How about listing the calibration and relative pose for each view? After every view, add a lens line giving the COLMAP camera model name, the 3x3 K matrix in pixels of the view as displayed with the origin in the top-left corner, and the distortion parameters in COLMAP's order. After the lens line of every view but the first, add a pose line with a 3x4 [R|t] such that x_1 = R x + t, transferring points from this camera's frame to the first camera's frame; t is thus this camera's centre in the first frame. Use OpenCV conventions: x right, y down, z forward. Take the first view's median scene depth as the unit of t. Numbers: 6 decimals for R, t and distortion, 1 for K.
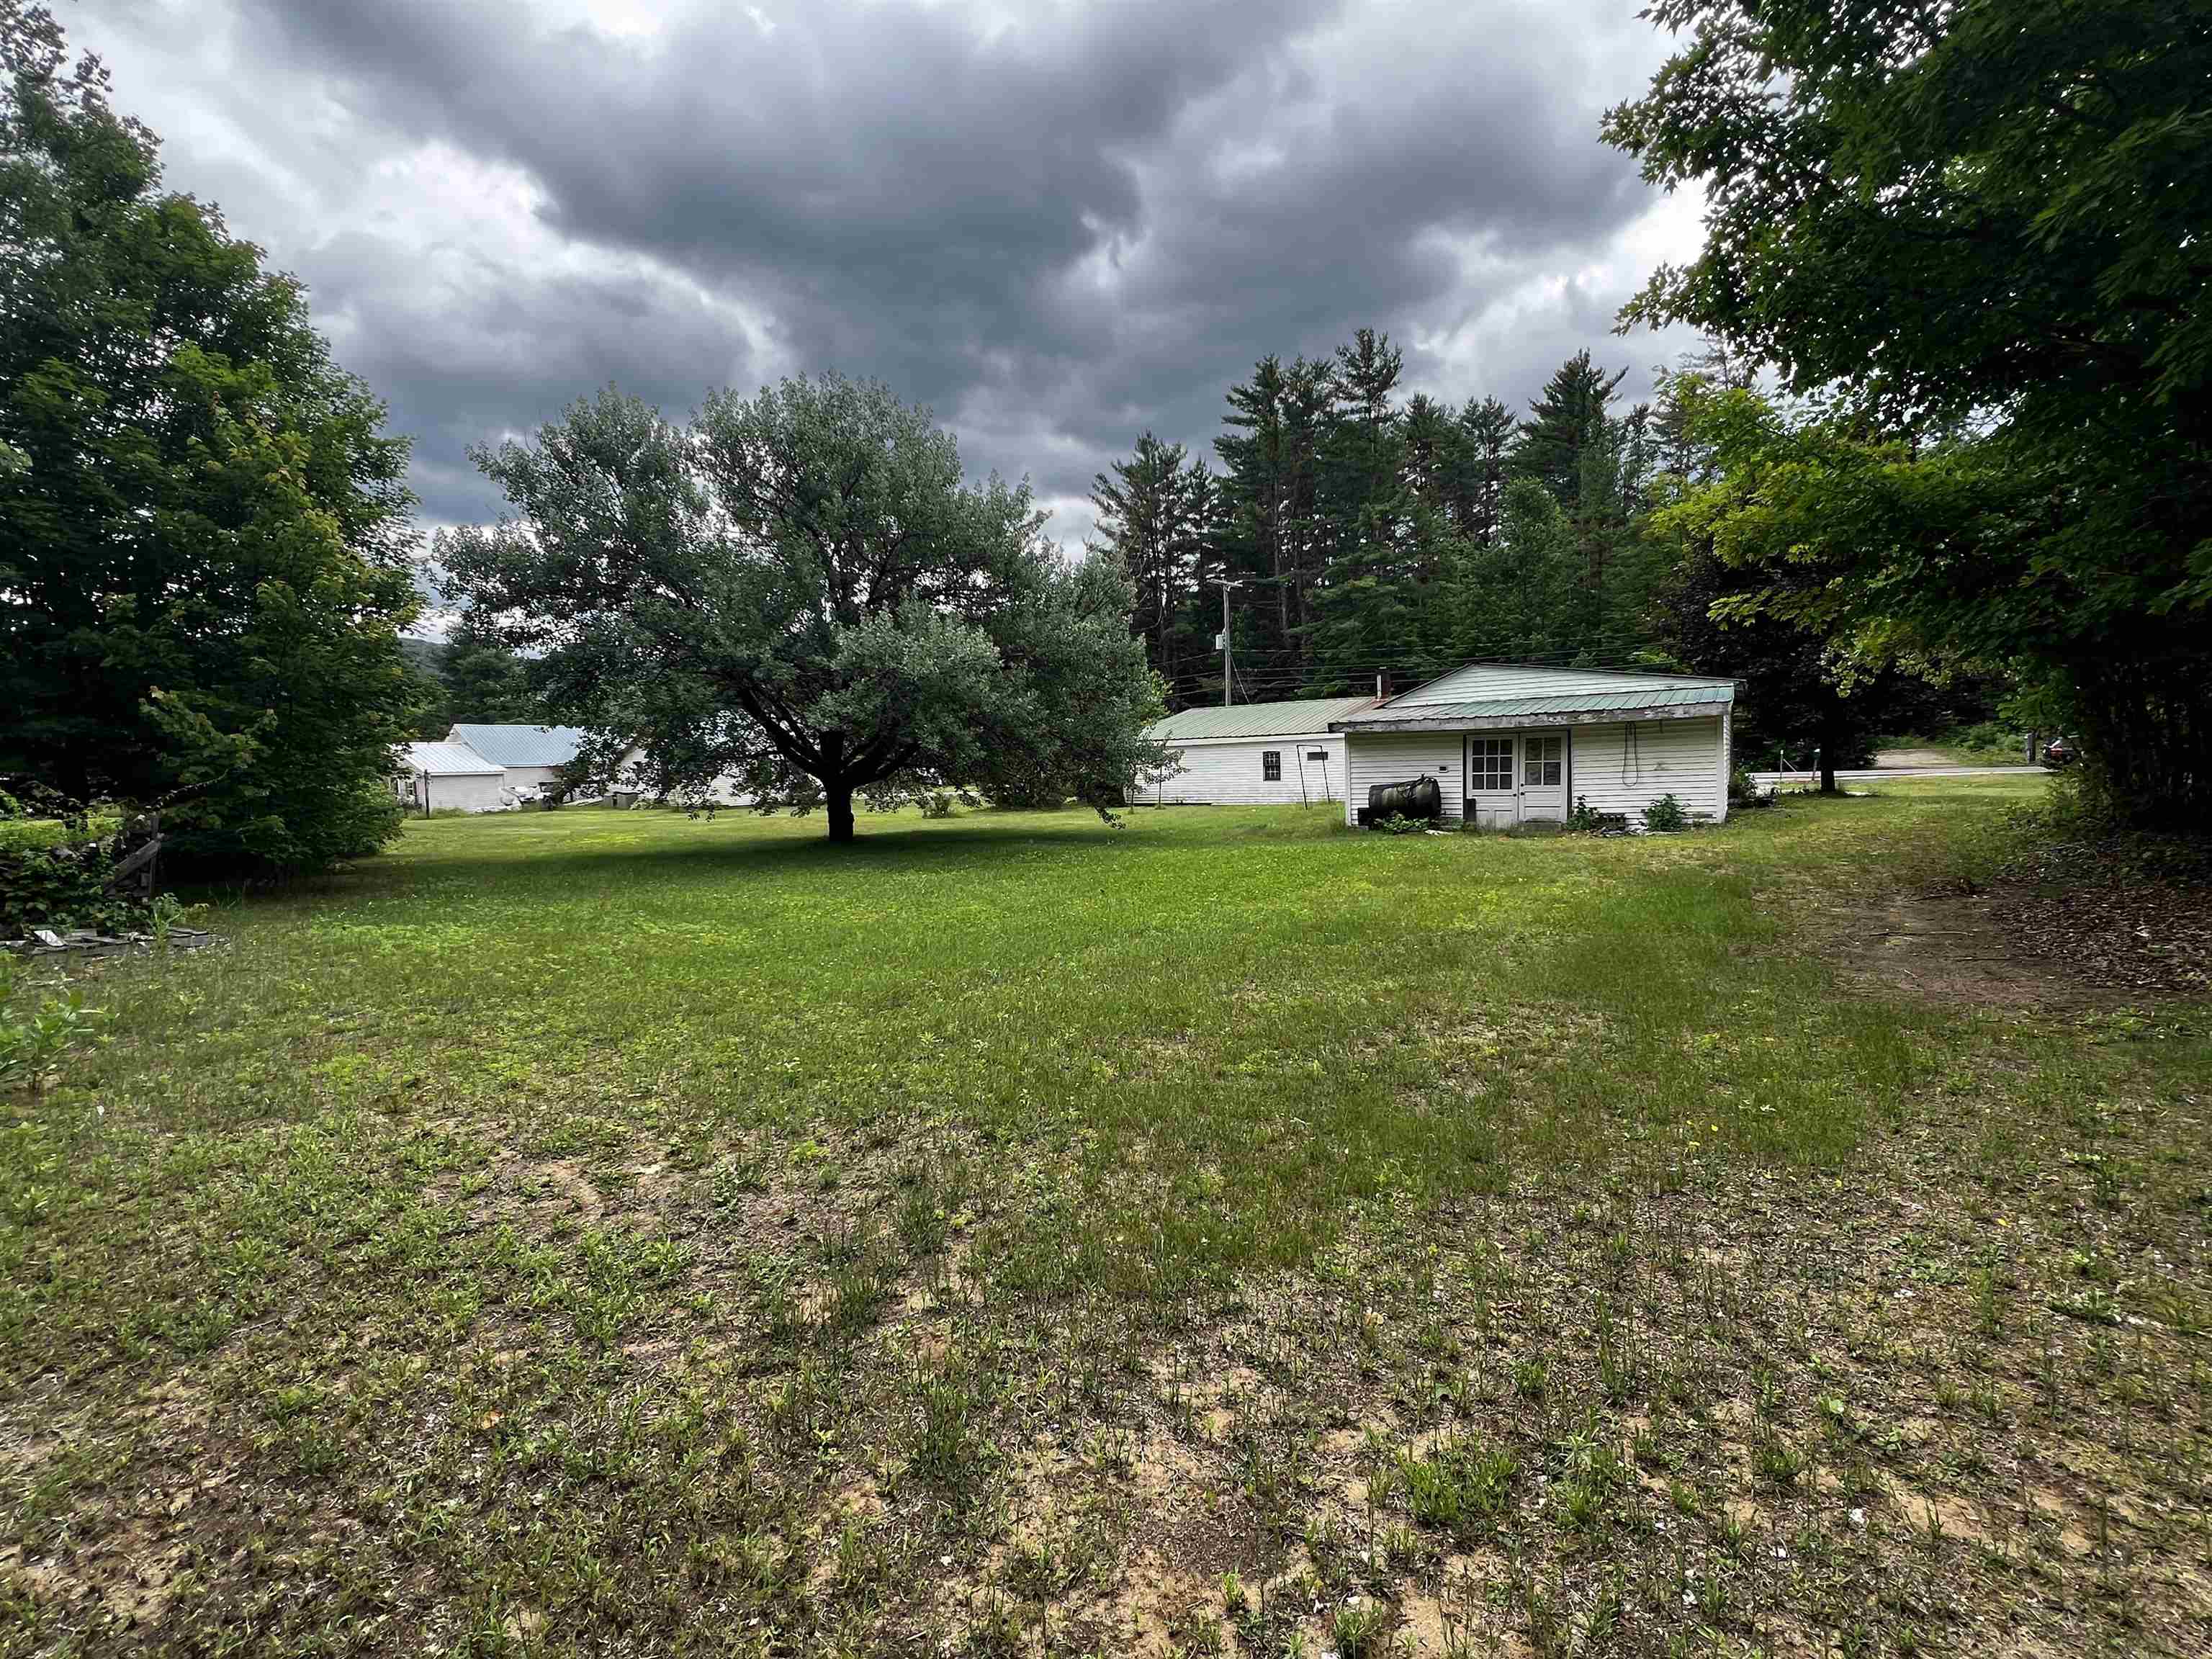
lens RADIAL K [[1041.6, 0, 1099.4], [0, 1041.6, 846.4], [0, 0, 1]] dist [-0.001322, 0.000094]
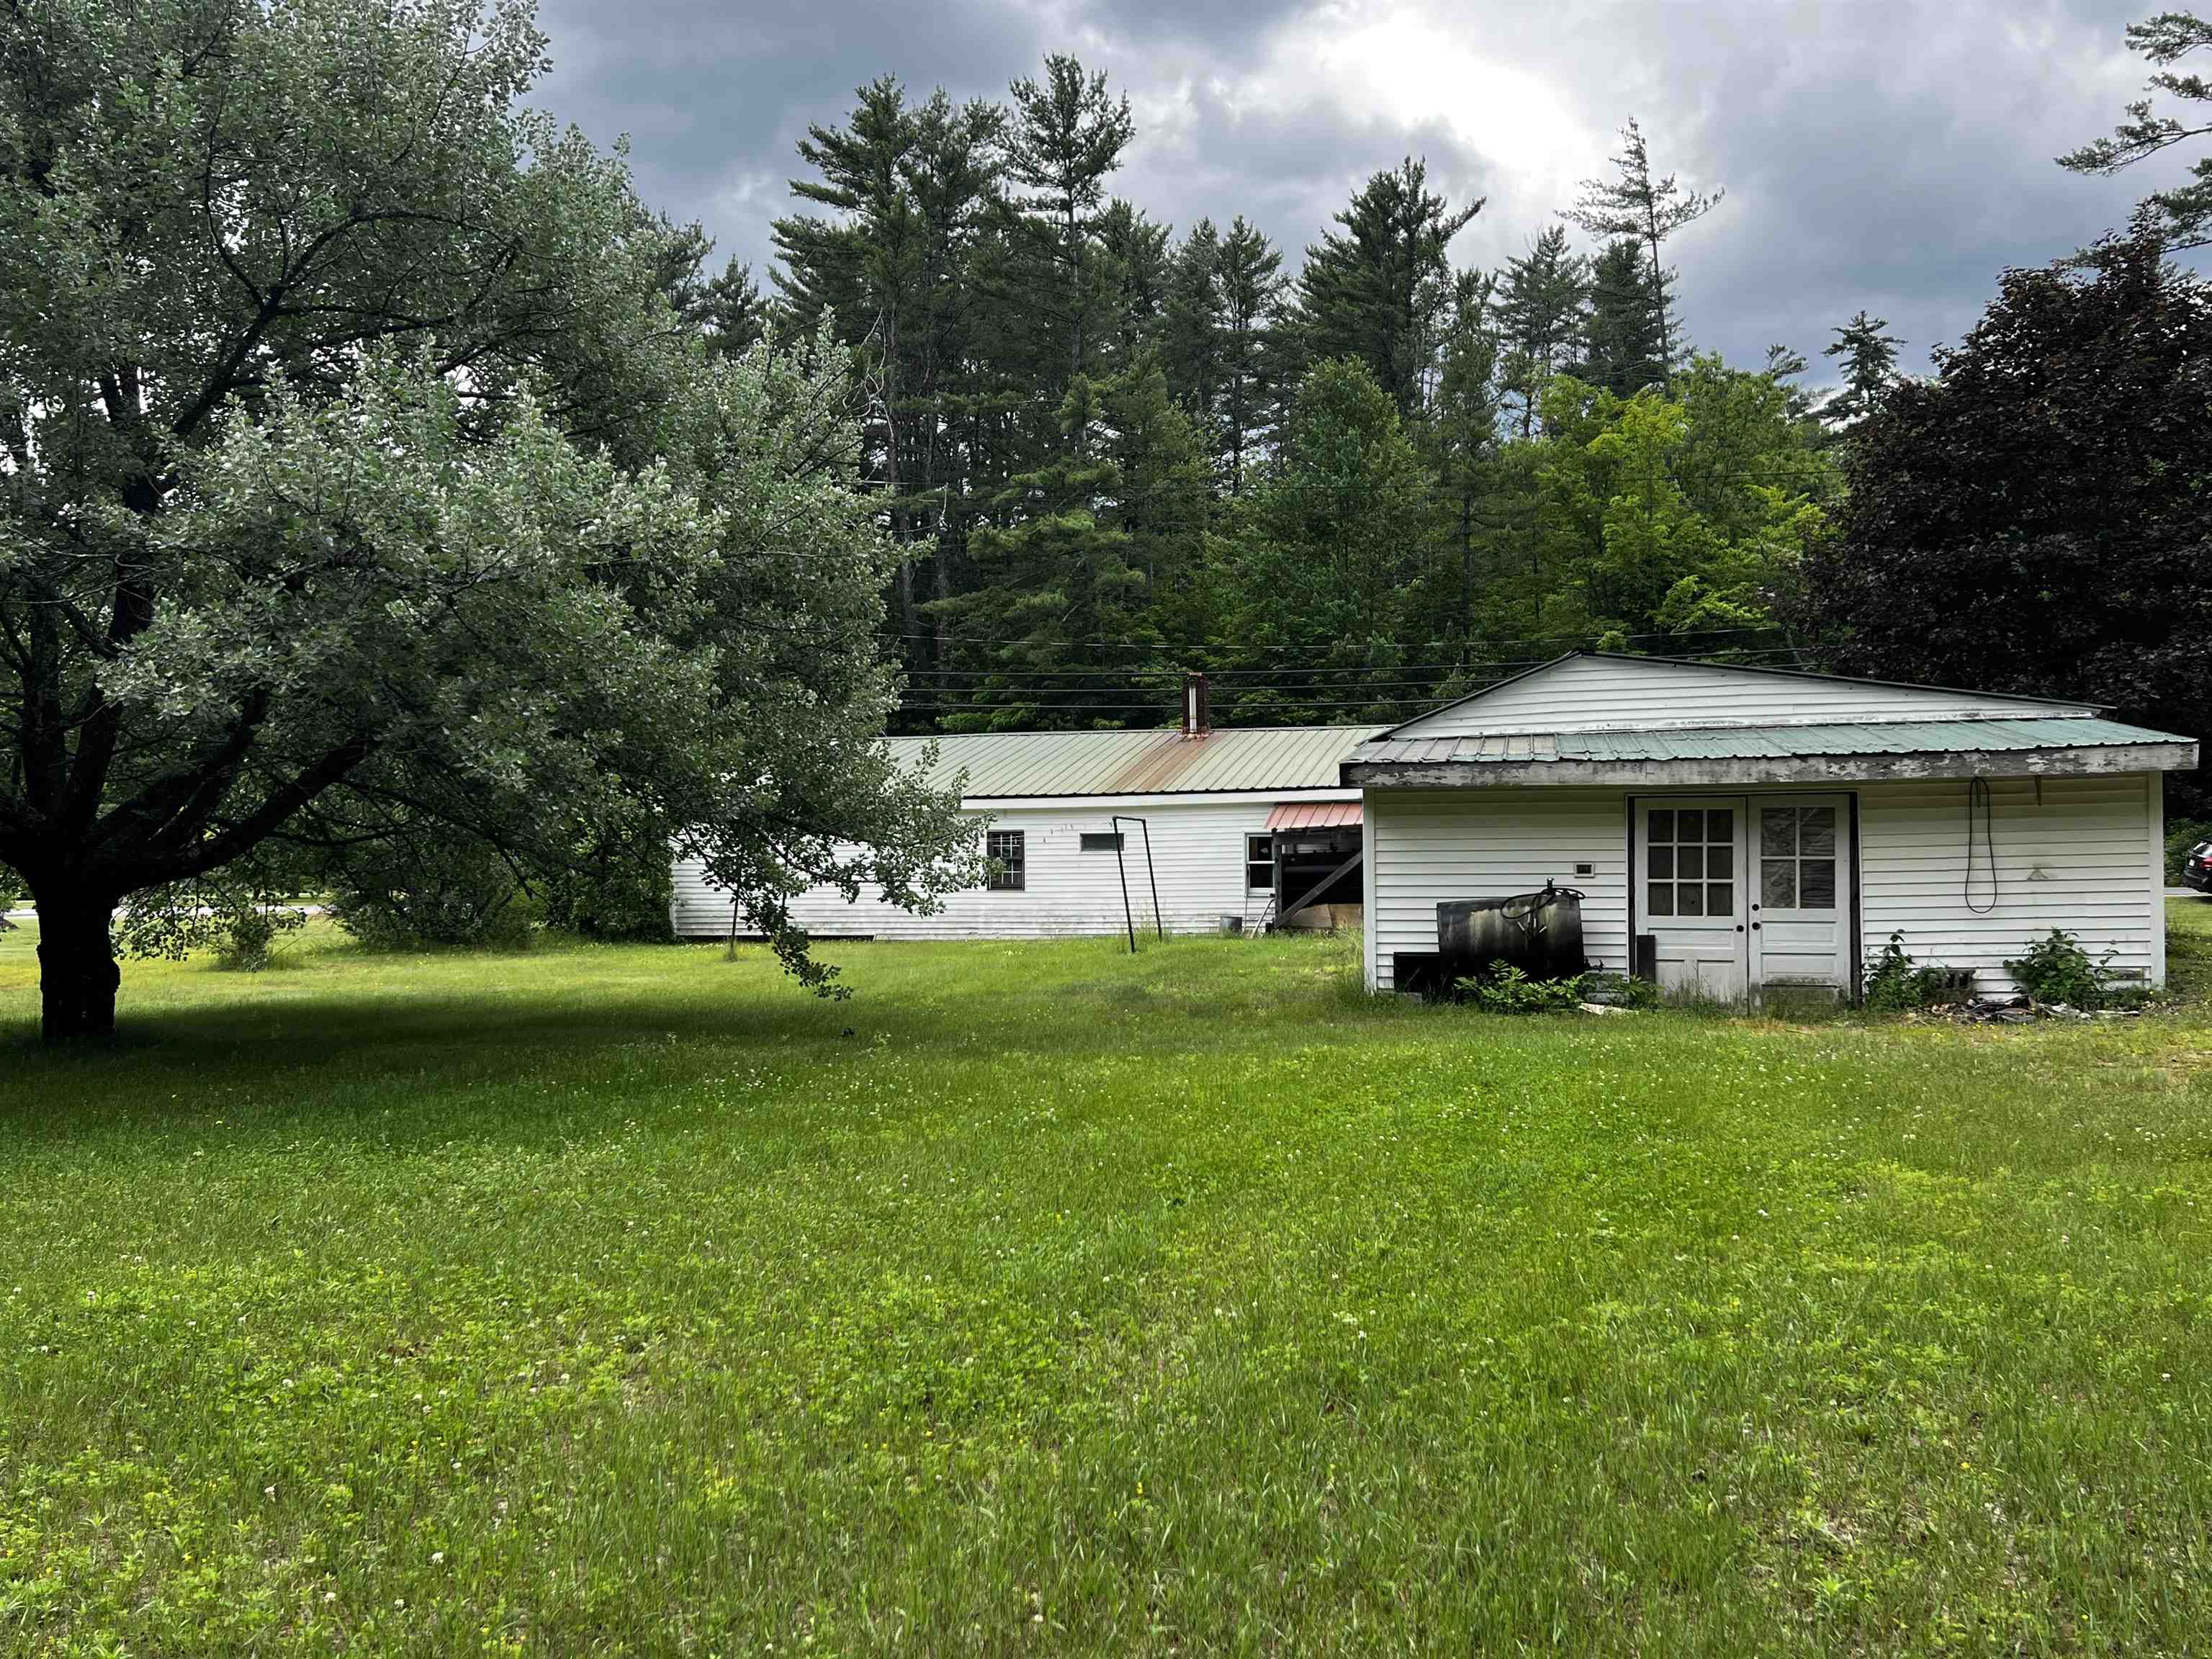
lens RADIAL K [[1912.7, 0, 1106.7], [0, 1912.7, 864.1], [0, 0, 1]] dist [0.042458, -0.005706]
pose [[0.941668, 0.020013, 0.335948, -0.148832], [0.006231, 0.997023, -0.076858, -0.012352], [-0.336486, 0.074468, 0.938739, 0.259785]]
